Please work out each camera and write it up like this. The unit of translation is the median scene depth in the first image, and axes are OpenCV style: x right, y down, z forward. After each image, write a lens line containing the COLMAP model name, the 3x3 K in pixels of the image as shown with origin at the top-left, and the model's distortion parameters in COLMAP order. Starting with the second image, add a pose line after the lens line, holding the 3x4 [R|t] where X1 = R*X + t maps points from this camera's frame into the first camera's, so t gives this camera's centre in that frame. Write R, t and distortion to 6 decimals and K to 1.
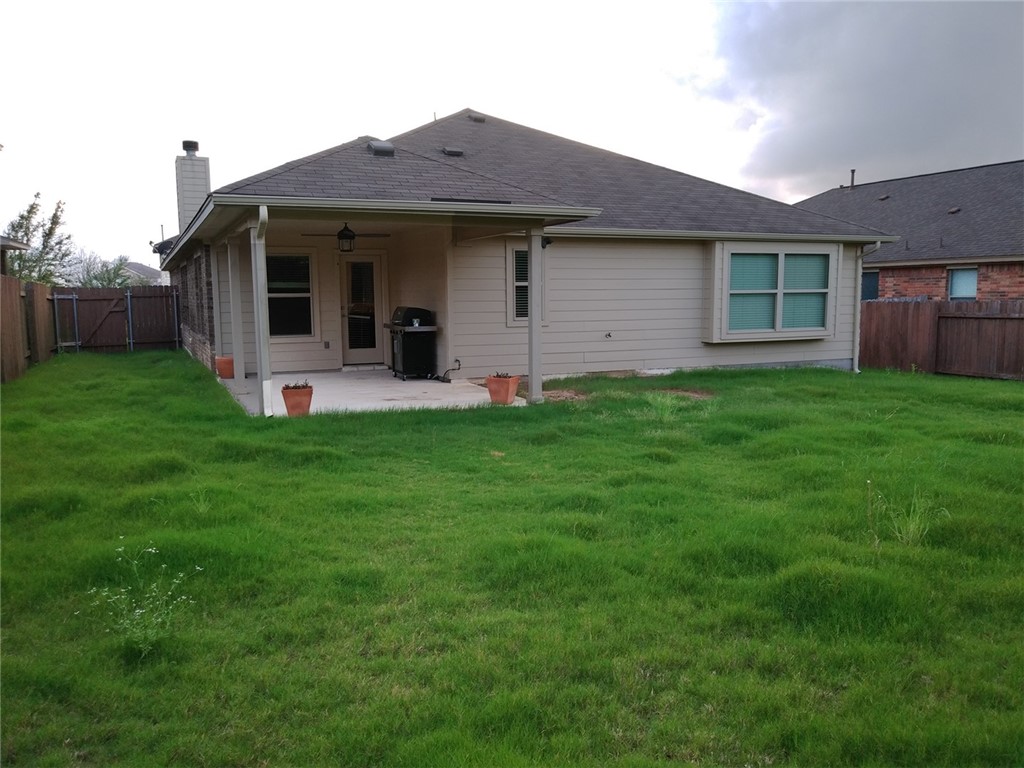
lens RADIAL K [[838.0, 0, 511.1], [0, 838.0, 384.5], [0, 0, 1]] dist [0.017124, -0.026337]
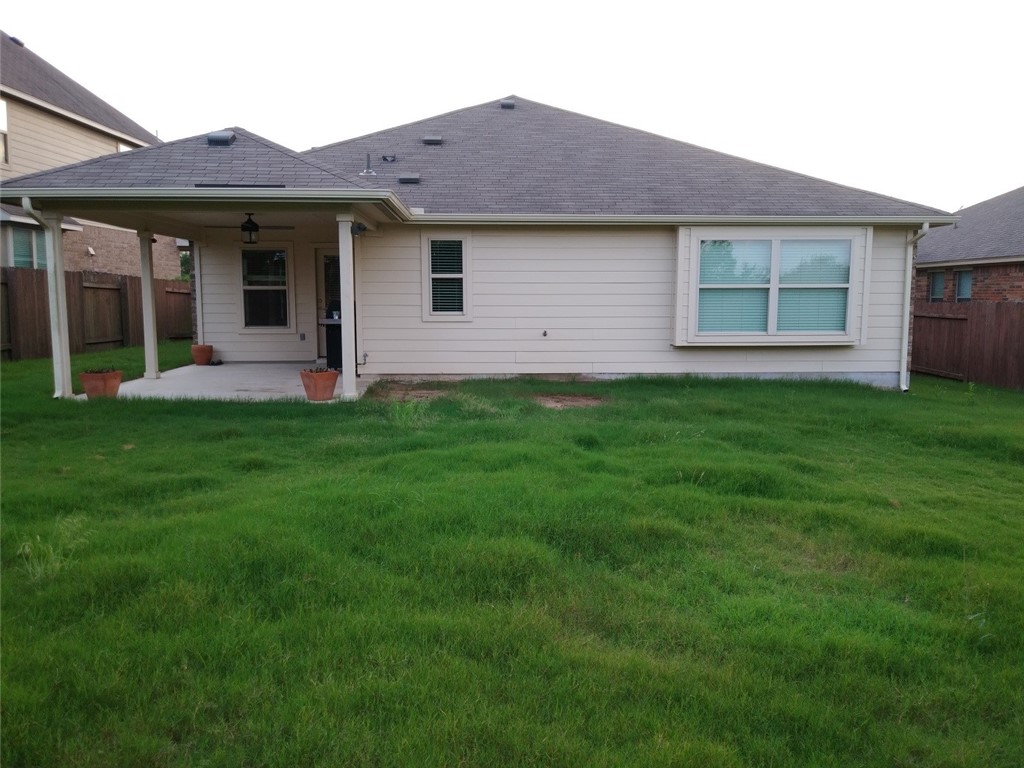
lens RADIAL K [[838.0, 0, 511.9], [0, 838.0, 386.5], [0, 0, 1]] dist [0.017124, -0.026337]
pose [[0.930107, 0.046965, -0.364274, 0.398068], [-0.046938, 0.998858, 0.008934, -0.007950], [0.364277, 0.008789, 0.931249, 0.143144]]
